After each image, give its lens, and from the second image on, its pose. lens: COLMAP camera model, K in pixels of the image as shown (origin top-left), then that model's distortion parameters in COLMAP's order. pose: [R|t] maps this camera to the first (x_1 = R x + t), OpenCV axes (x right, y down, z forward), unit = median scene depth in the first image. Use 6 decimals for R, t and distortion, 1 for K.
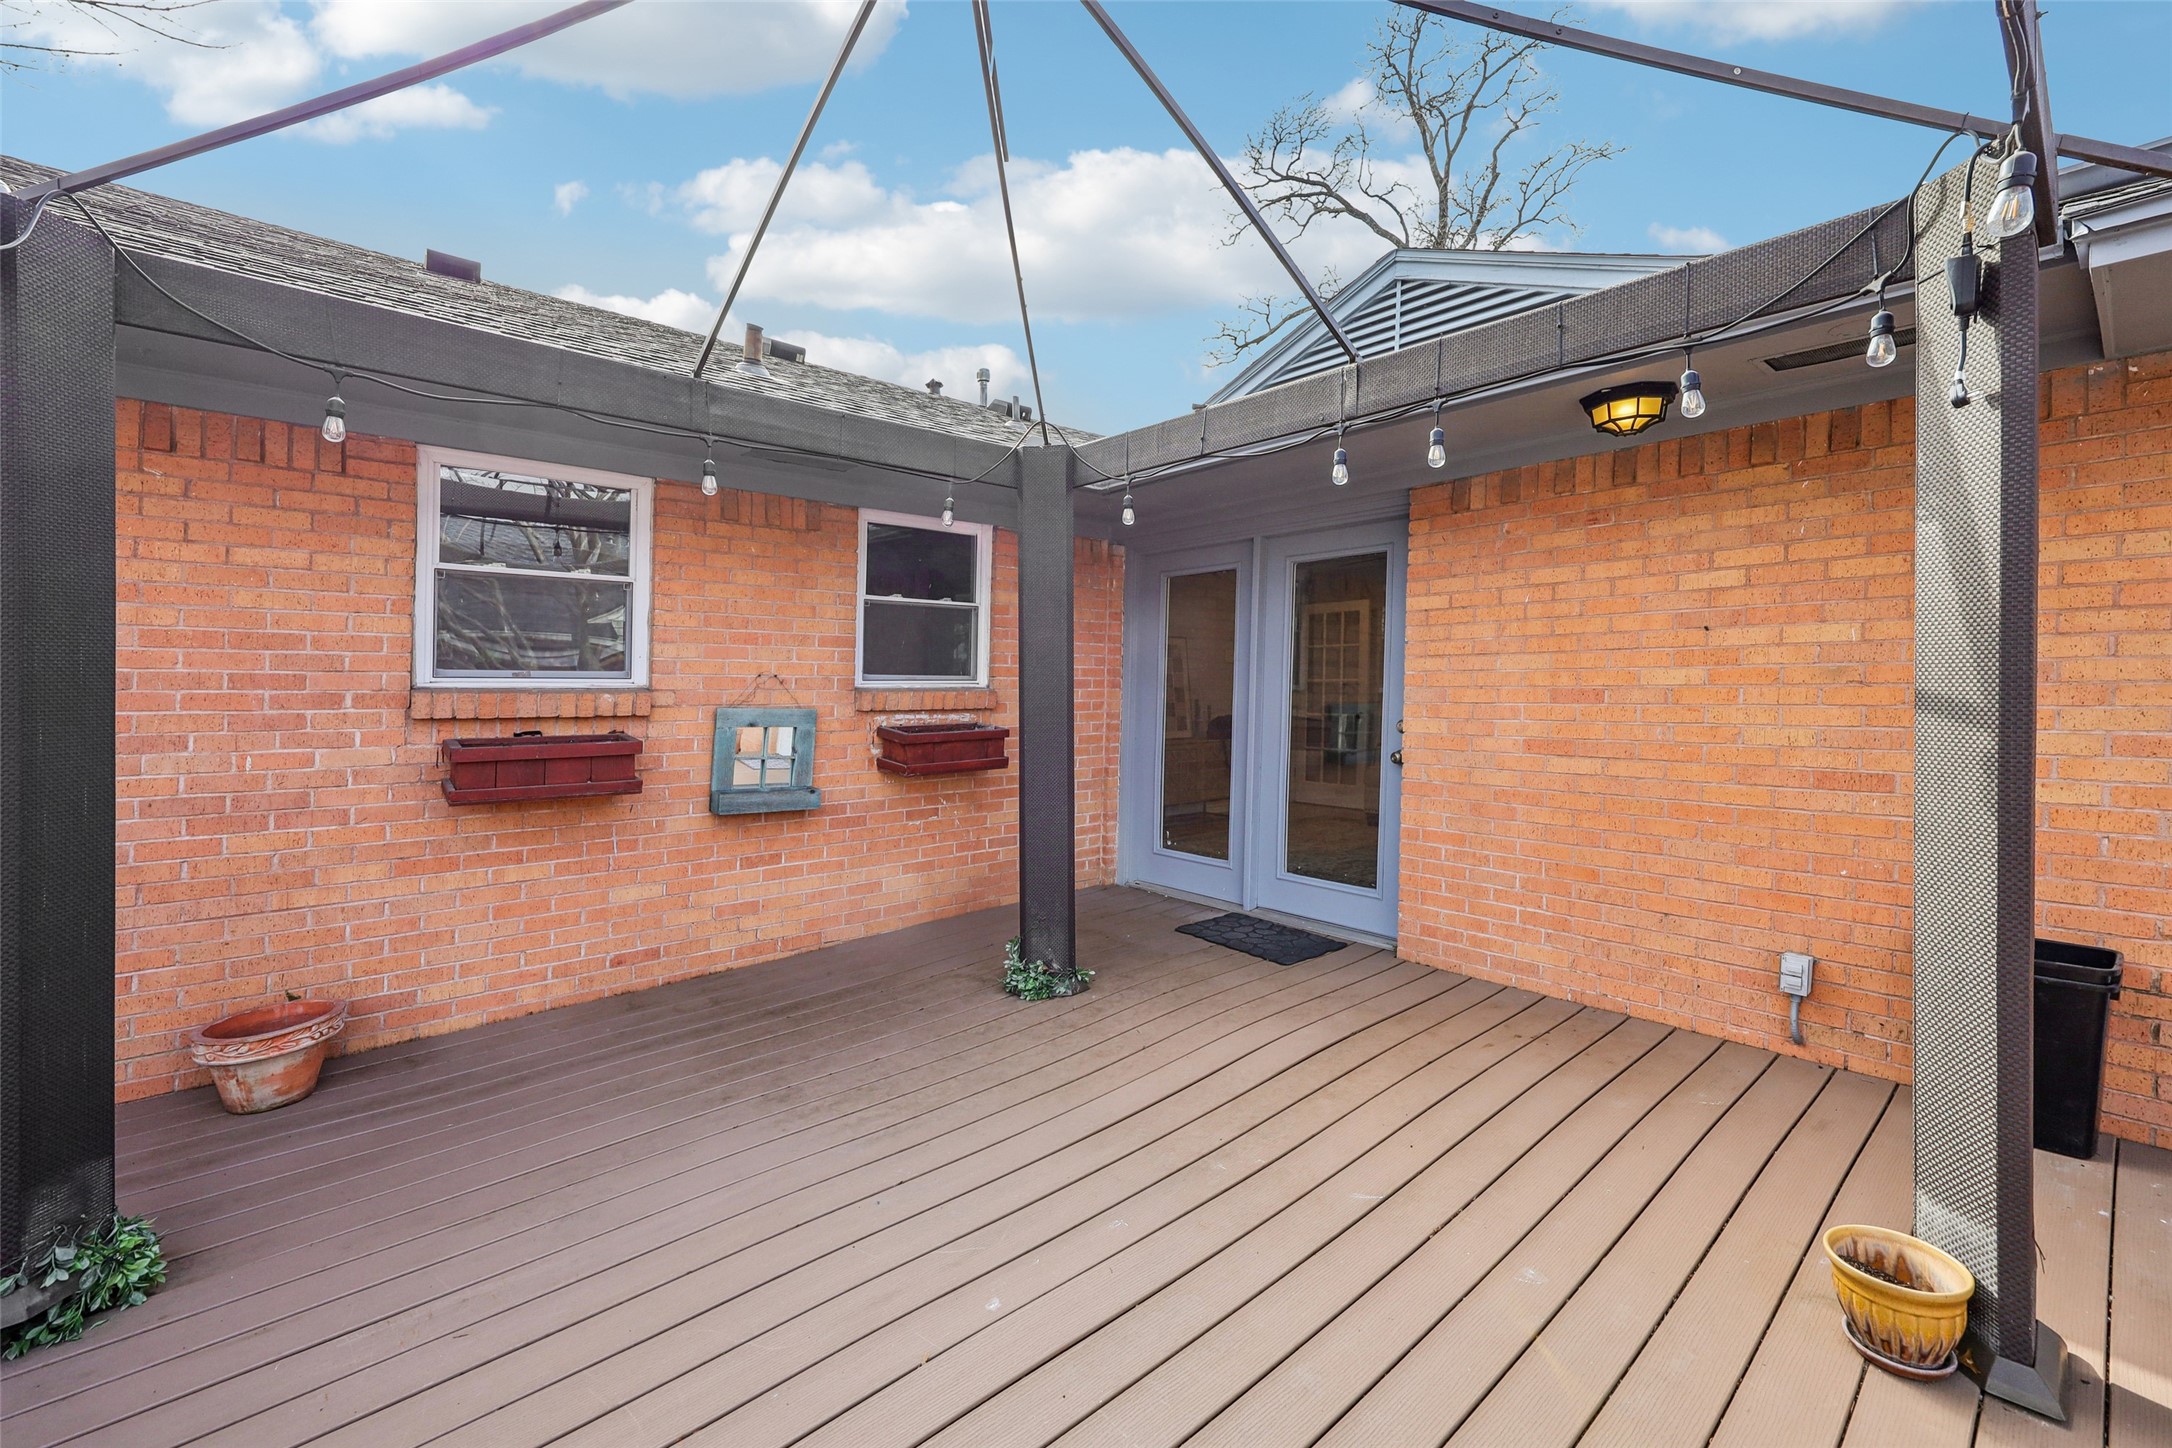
lens RADIAL K [[903.6, 0, 1085.1], [0, 903.6, 699.7], [0, 0, 1]] dist [0.000527, 0.000176]
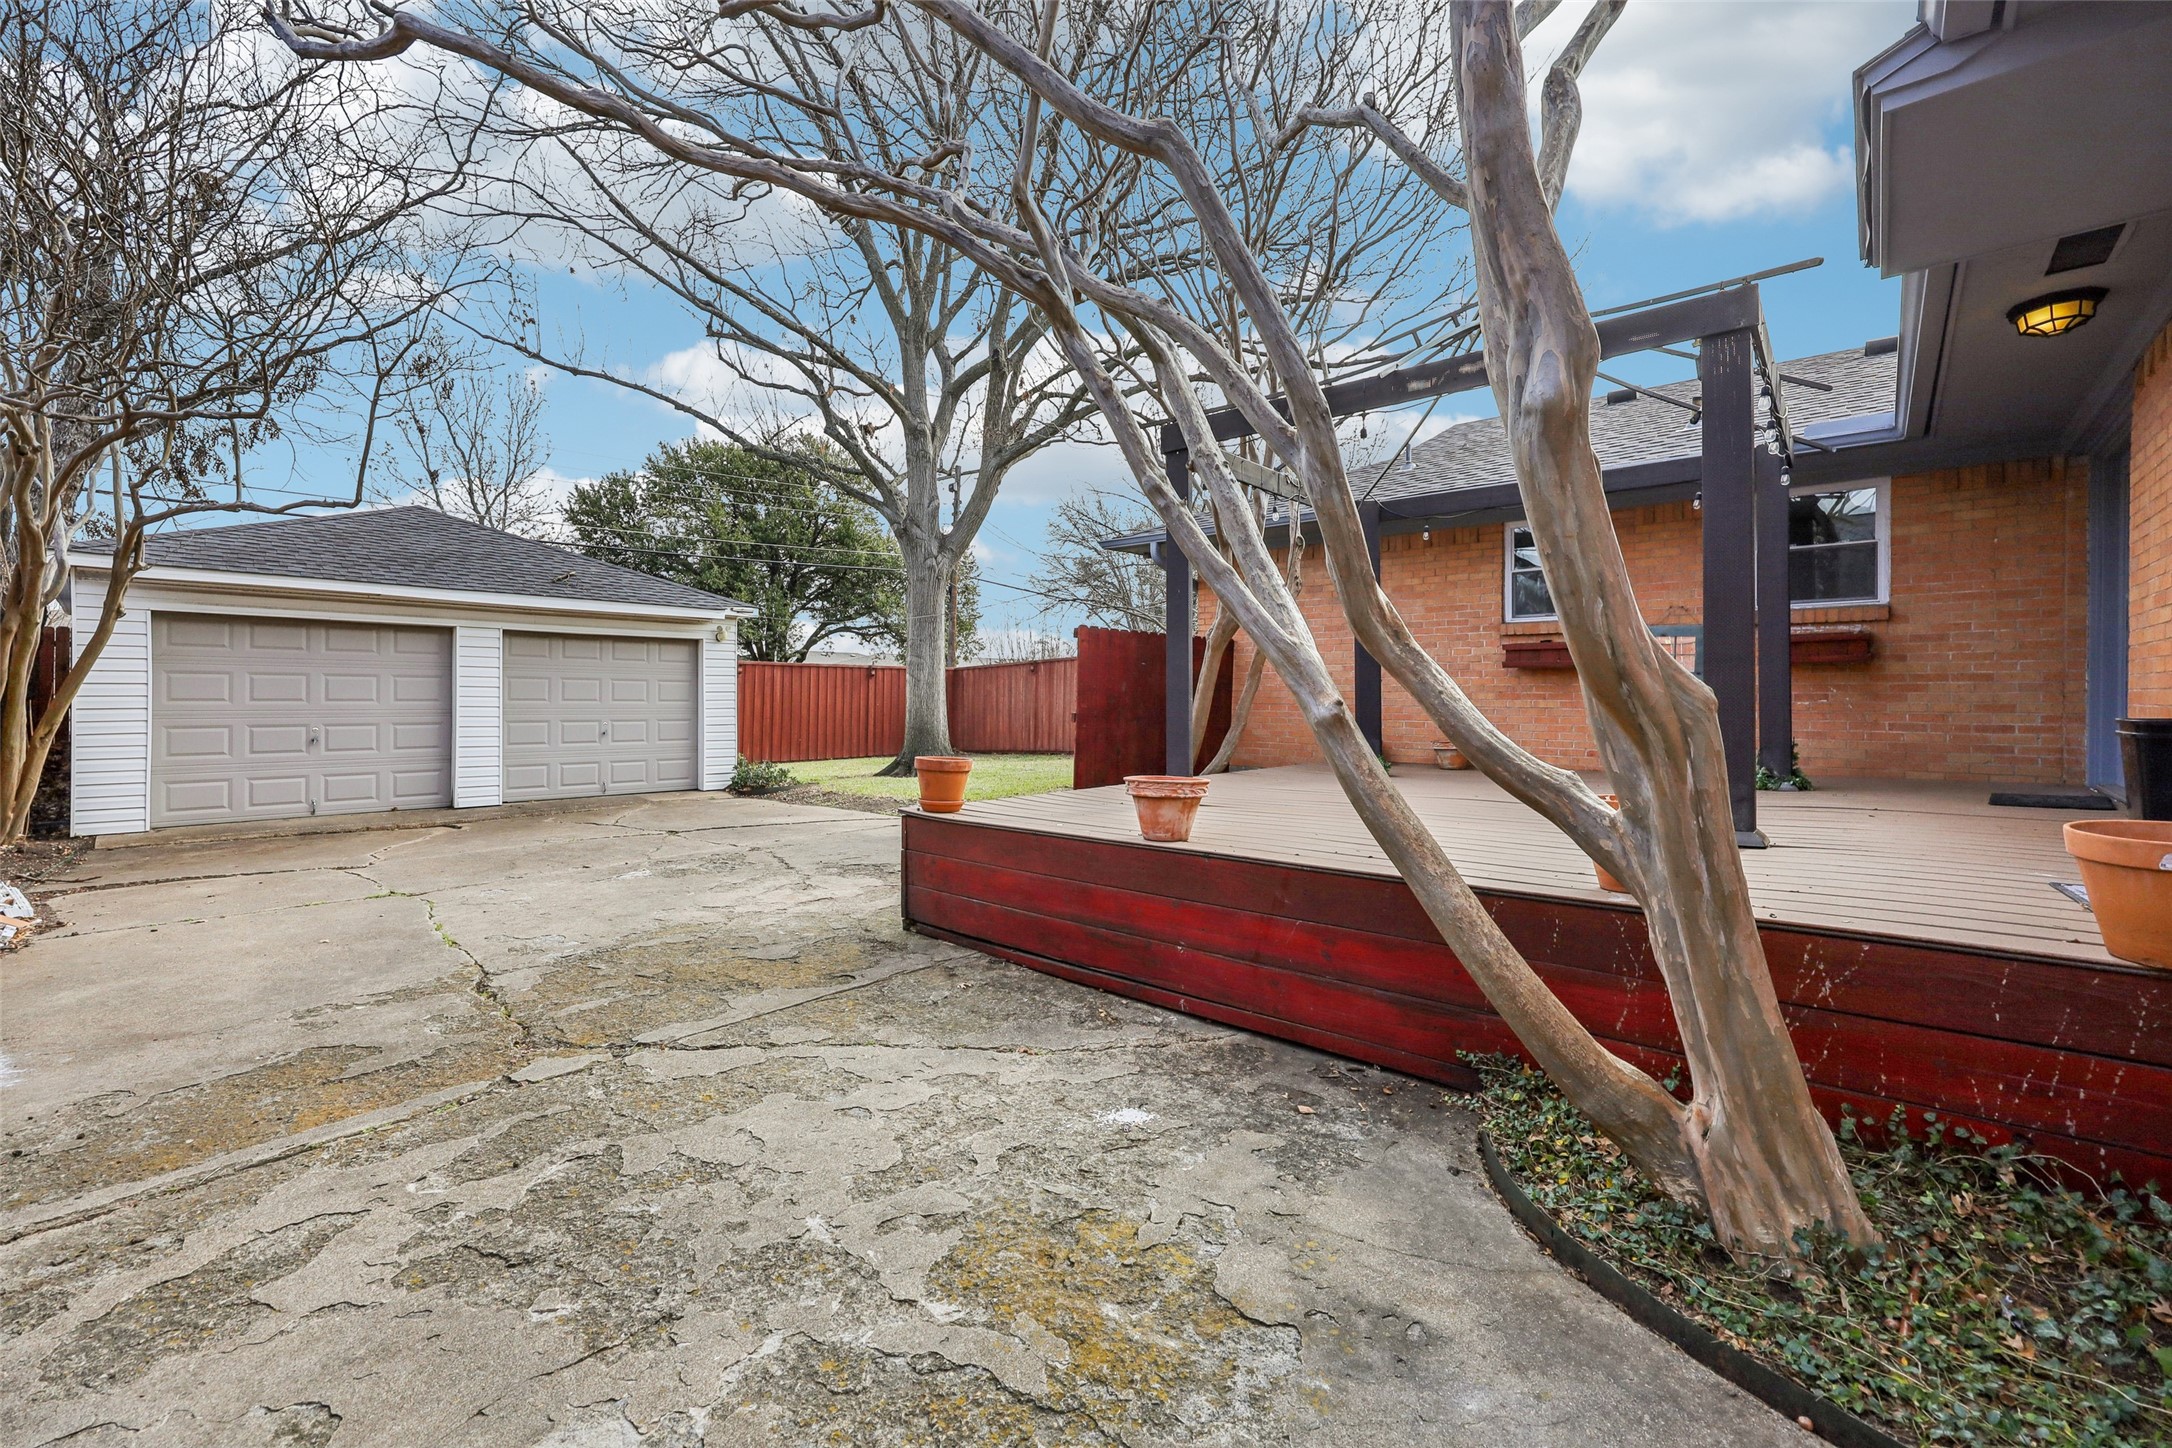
lens RADIAL K [[903.6, 0, 1085.1], [0, 903.6, 699.7], [0, 0, 1]] dist [0.000527, 0.000176]
pose [[0.125047, 0.002193, -0.992148, 1.067599], [-0.018847, 0.999822, -0.000165, 0.150336], [0.991972, 0.018720, 0.125066, -0.298841]]
